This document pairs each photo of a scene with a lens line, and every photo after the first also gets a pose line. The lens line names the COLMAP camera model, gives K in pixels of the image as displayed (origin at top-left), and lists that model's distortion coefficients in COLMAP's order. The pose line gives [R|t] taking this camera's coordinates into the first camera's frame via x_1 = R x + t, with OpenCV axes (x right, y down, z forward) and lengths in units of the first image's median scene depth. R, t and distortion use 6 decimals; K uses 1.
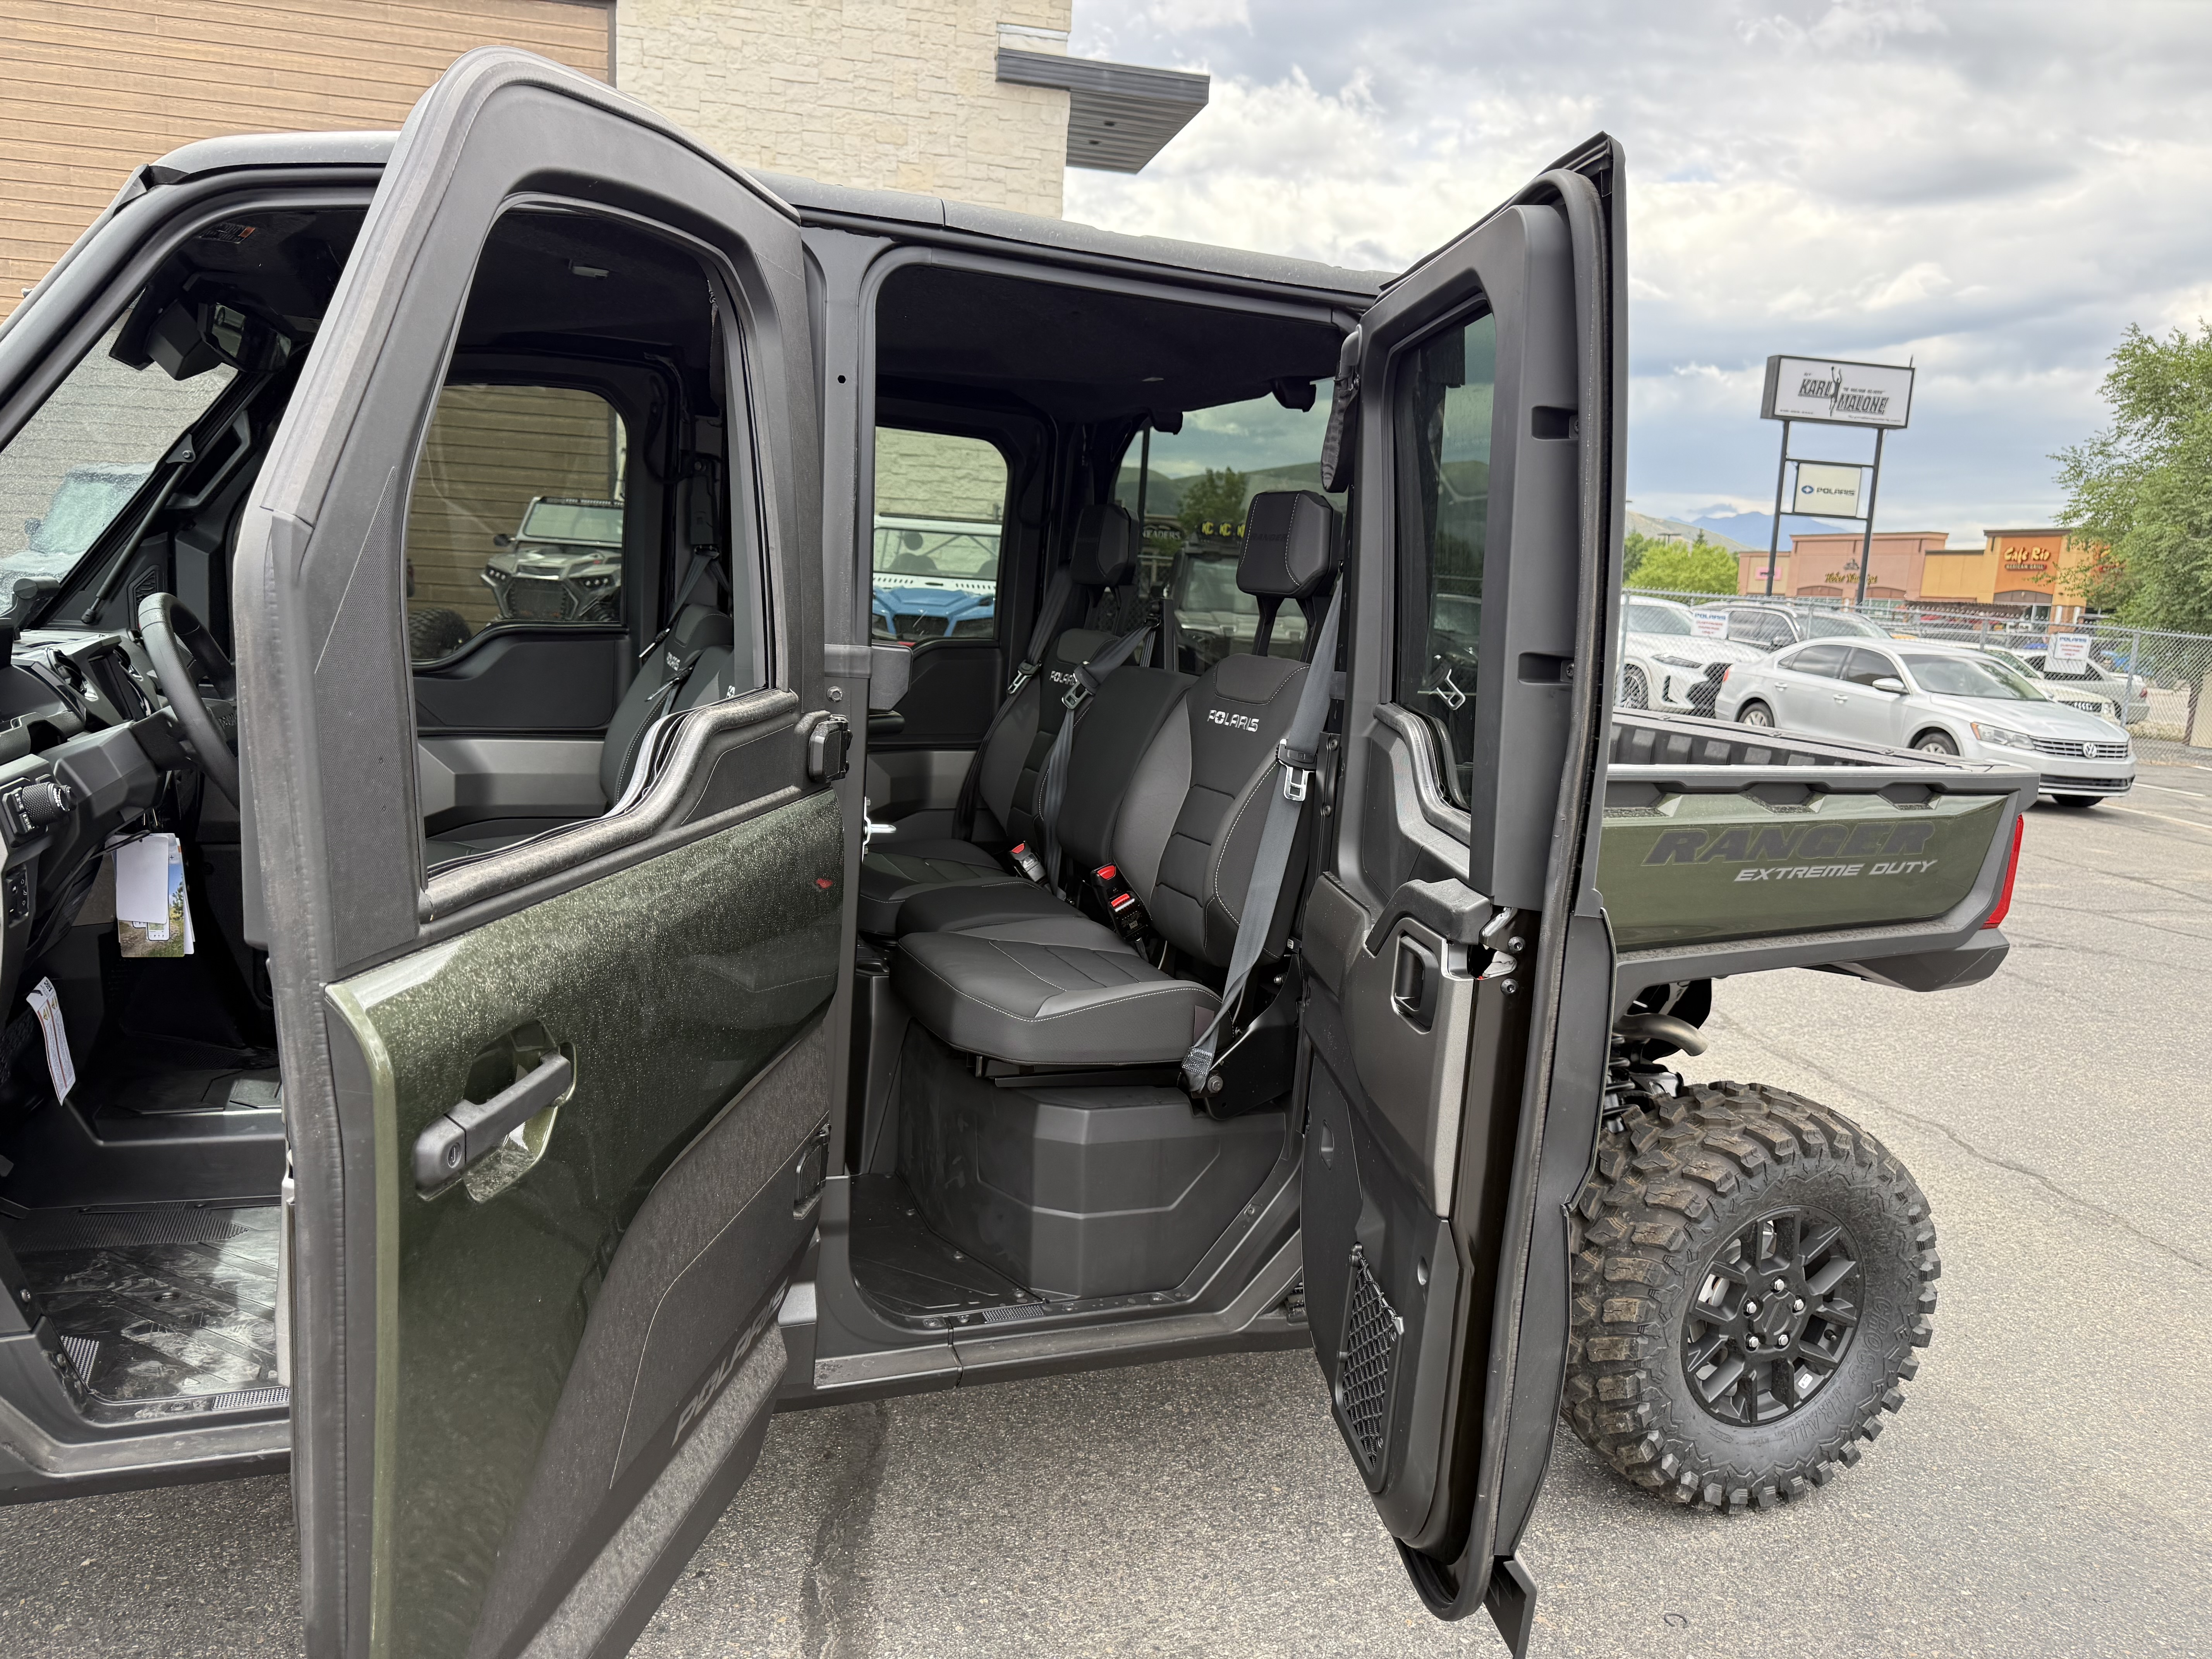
lens RADIAL K [[1560.7, 0, 1104.1], [0, 1560.7, 834.5], [0, 0, 1]] dist [0.029866, -0.049496]
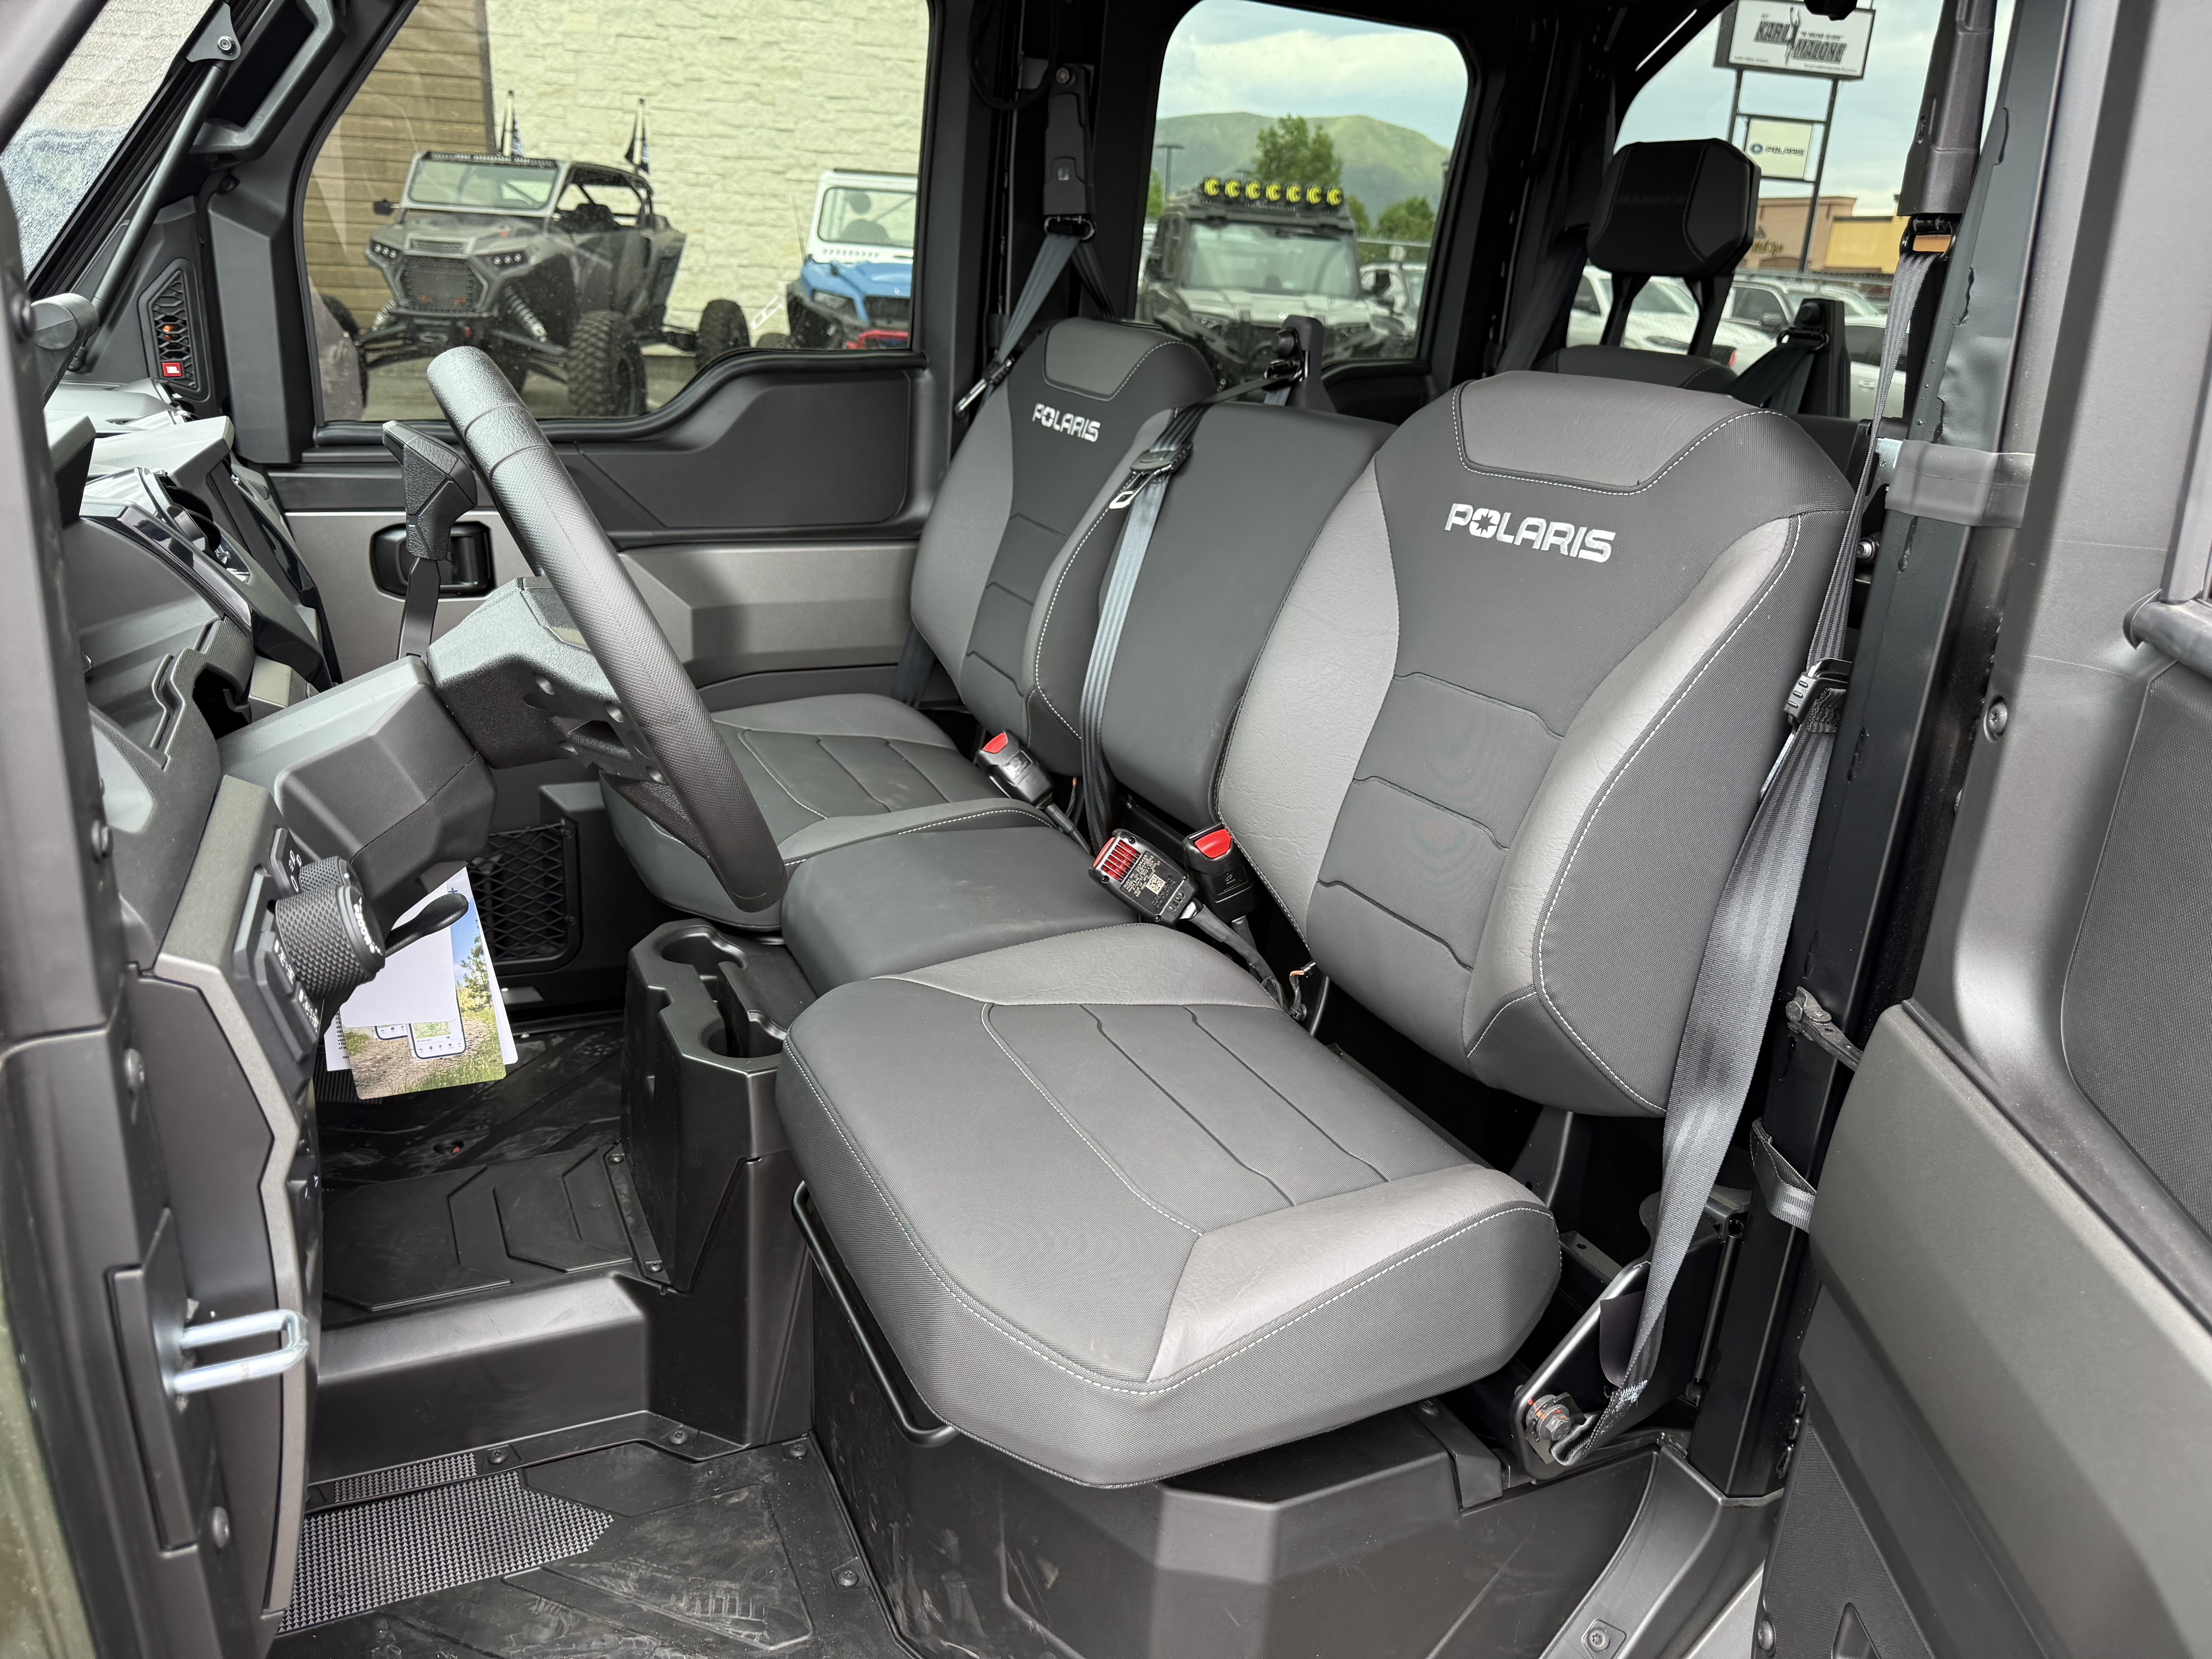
lens RADIAL K [[1560.7, 0, 1108.1], [0, 1560.7, 832.7], [0, 0, 1]] dist [0.029866, -0.049496]
pose [[0.996363, -0.033132, 0.078510, -0.278341], [0.017298, 0.980775, 0.194373, -0.063361], [-0.083441, -0.192308, 0.977781, 0.331522]]
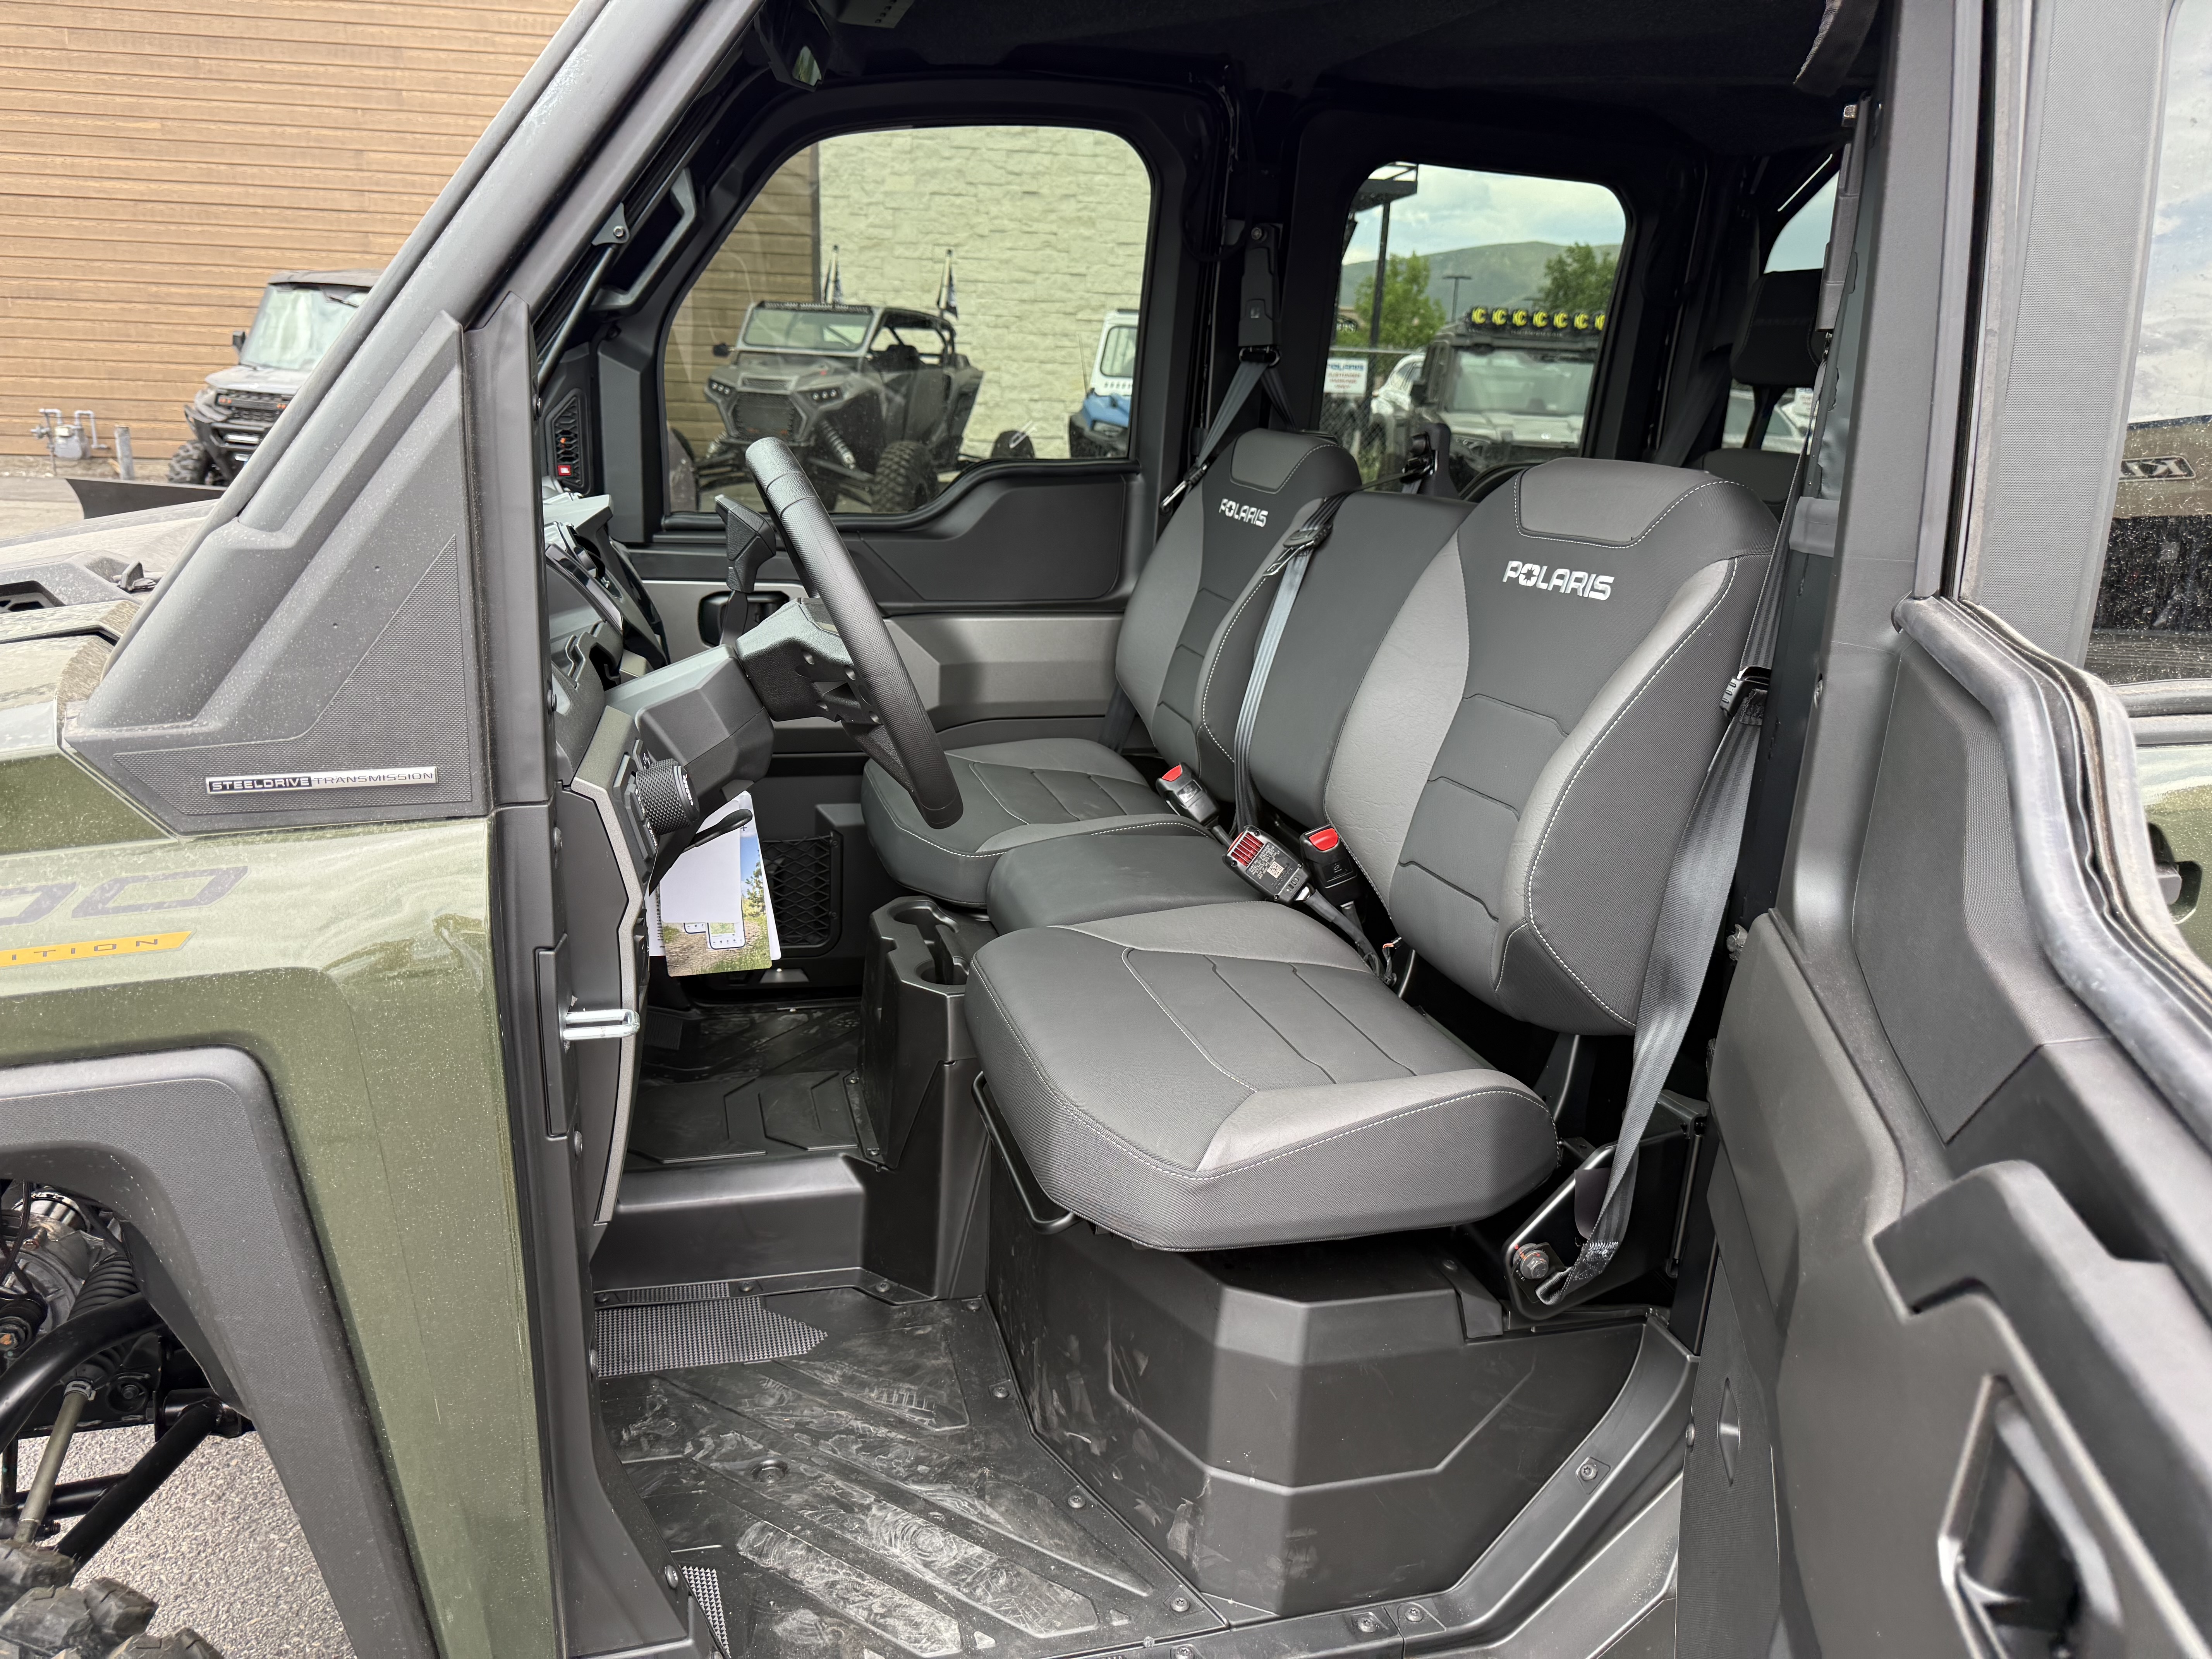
lens RADIAL K [[1560.7, 0, 1110.0], [0, 1560.7, 840.2], [0, 0, 1]] dist [0.029866, -0.049496]
pose [[0.995965, 0.006647, -0.089498, -0.243503], [0.004401, 0.992436, 0.122682, -0.042748], [0.089636, -0.122580, 0.988402, 0.225466]]
